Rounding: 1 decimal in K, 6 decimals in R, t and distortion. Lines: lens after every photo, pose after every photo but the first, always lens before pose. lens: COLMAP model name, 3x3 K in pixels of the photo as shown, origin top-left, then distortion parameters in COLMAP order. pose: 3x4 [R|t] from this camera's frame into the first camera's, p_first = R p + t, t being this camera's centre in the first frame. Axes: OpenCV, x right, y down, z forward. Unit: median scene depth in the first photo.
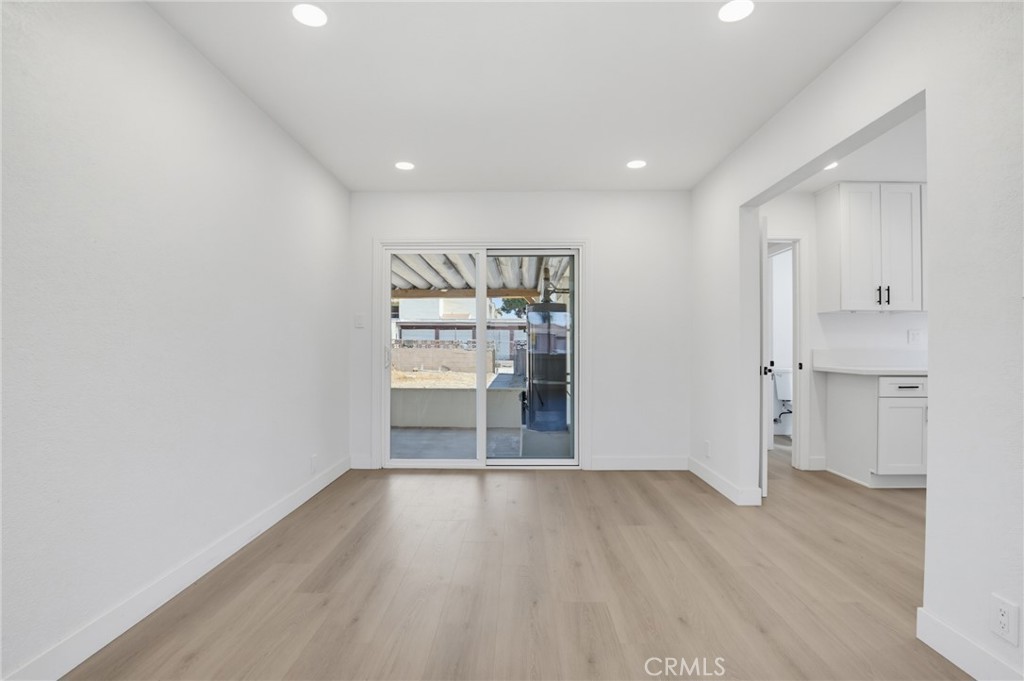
lens RADIAL K [[480.6, 0, 516.5], [0, 480.6, 344.0], [0, 0, 1]] dist [-0.027507, 0.000952]
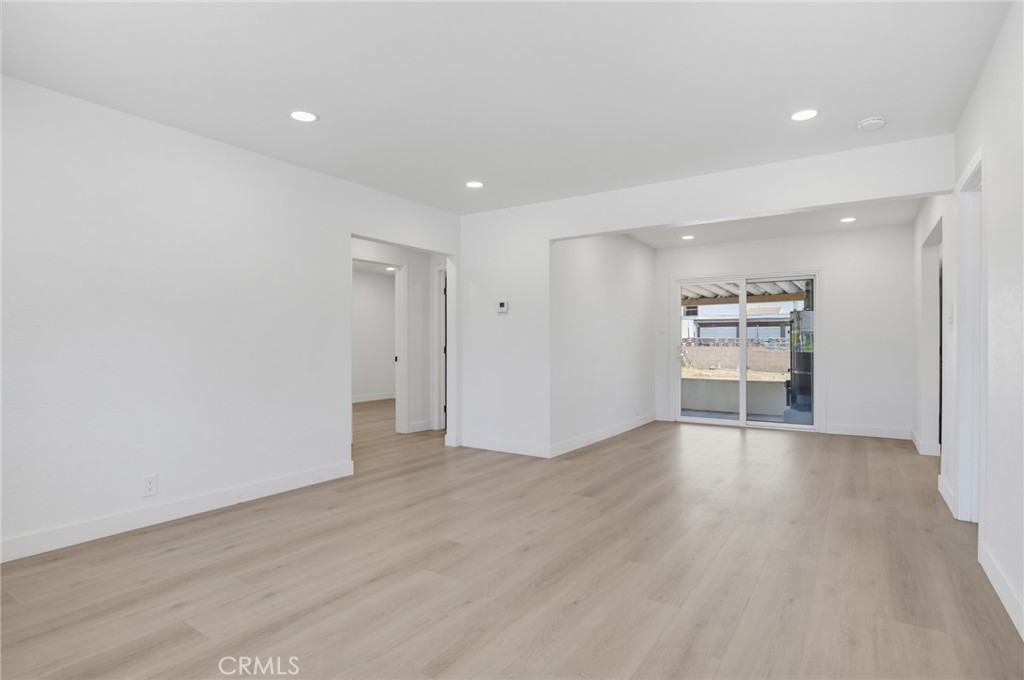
lens RADIAL K [[533.2, 0, 518.0], [0, 533.2, 344.0], [0, 0, 1]] dist [-0.004089, -0.000878]
pose [[0.842481, -0.001473, -0.538724, 0.180126], [0.003140, 0.999993, 0.002176, -0.002030], [0.538717, -0.003525, 0.842479, -0.597066]]
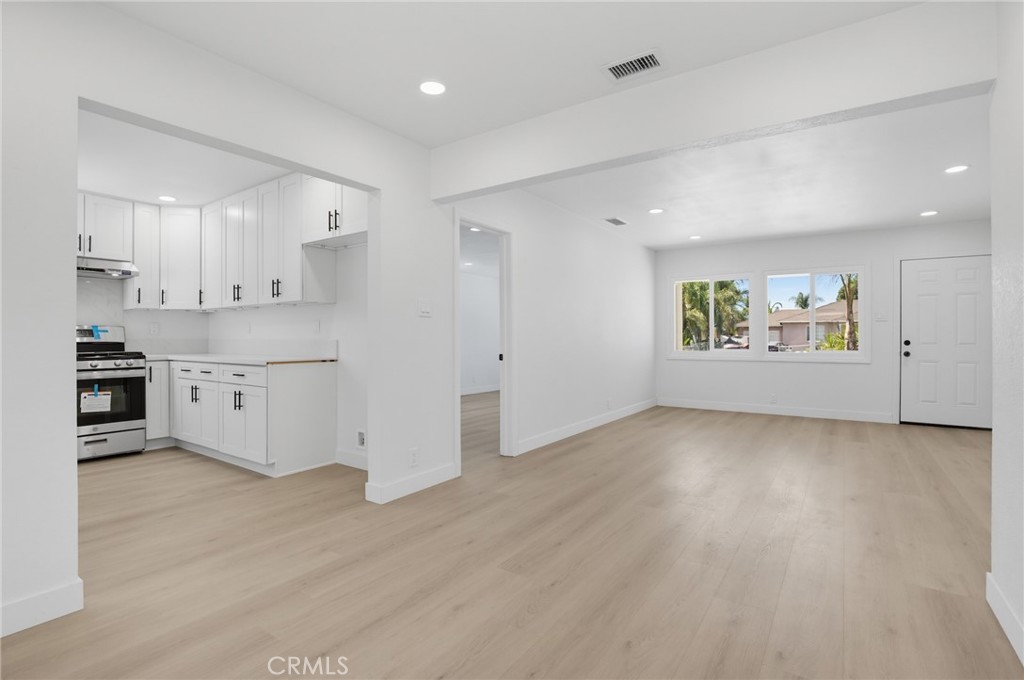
lens RADIAL K [[480.6, 0, 517.1], [0, 480.6, 333.9], [0, 0, 1]] dist [-0.027507, 0.000952]
pose [[-0.828738, 0.001862, 0.559634, -0.172513], [-0.003590, 0.999956, -0.008643, 0.003095], [-0.559626, -0.009172, -0.828695, 0.687272]]
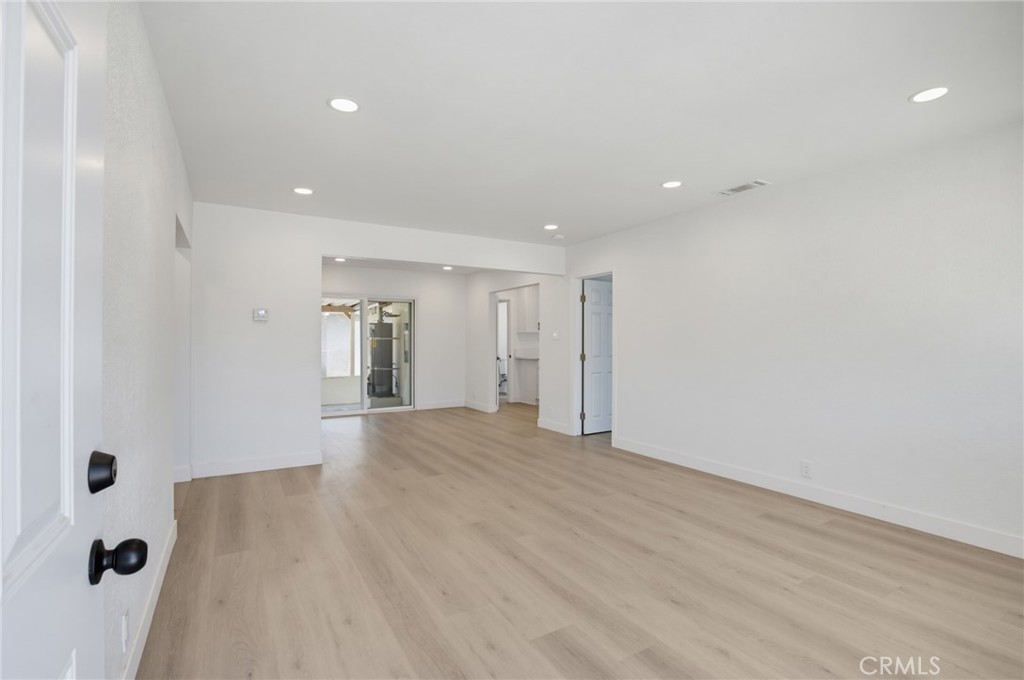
lens RADIAL K [[474.7, 0, 515.1], [0, 474.7, 342.4], [0, 0, 1]] dist [-0.022142, 0.000788]
pose [[0.854186, -0.004590, 0.519947, -0.414449], [0.001296, 0.999977, 0.006700, -0.026059], [-0.519965, -0.005049, 0.854172, -0.698693]]
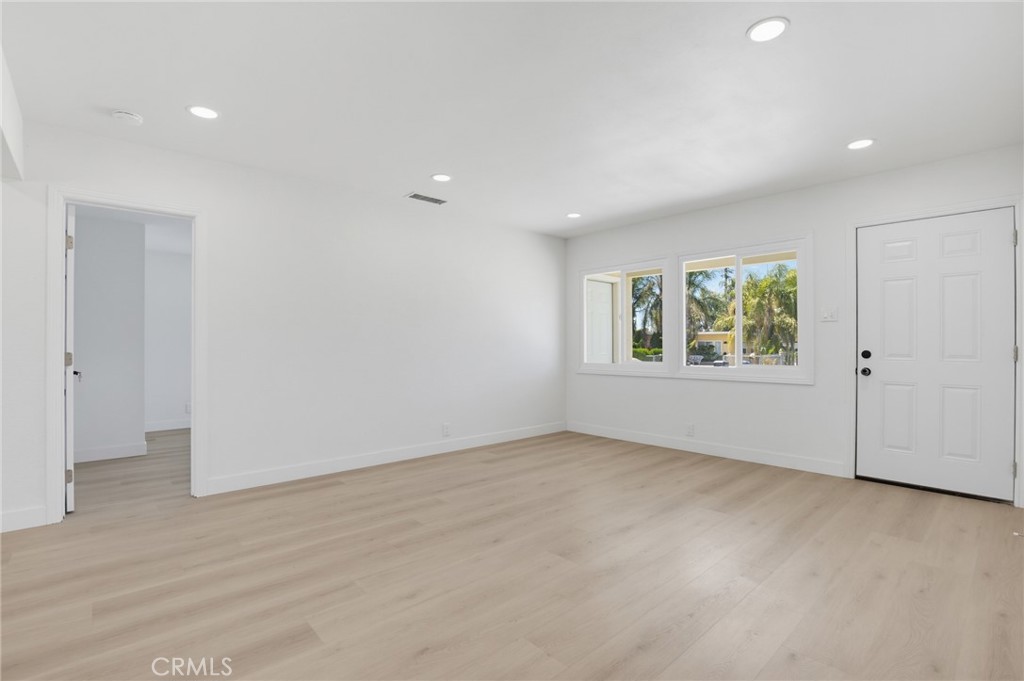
lens RADIAL K [[474.7, 0, 511.2], [0, 474.7, 342.5], [0, 0, 1]] dist [-0.022142, 0.000788]
pose [[-0.684190, 0.004134, 0.729292, -0.450917], [-0.003165, 0.999958, -0.008637, 0.000966], [-0.729297, -0.008217, -0.684148, 0.157484]]
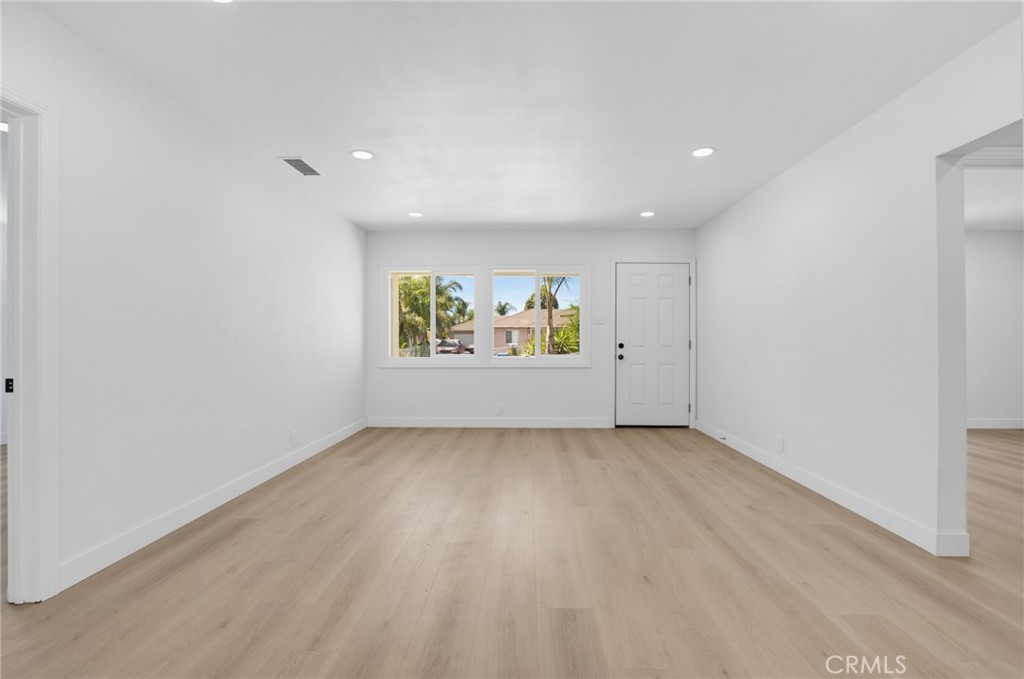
lens RADIAL K [[474.7, 0, 517.8], [0, 474.7, 338.3], [0, 0, 1]] dist [-0.022142, 0.000788]
pose [[-0.999870, 0.000352, 0.016128, -0.090886], [0.000222, 0.999967, -0.008086, 0.002561], [-0.016130, -0.008082, -0.999837, 0.382180]]
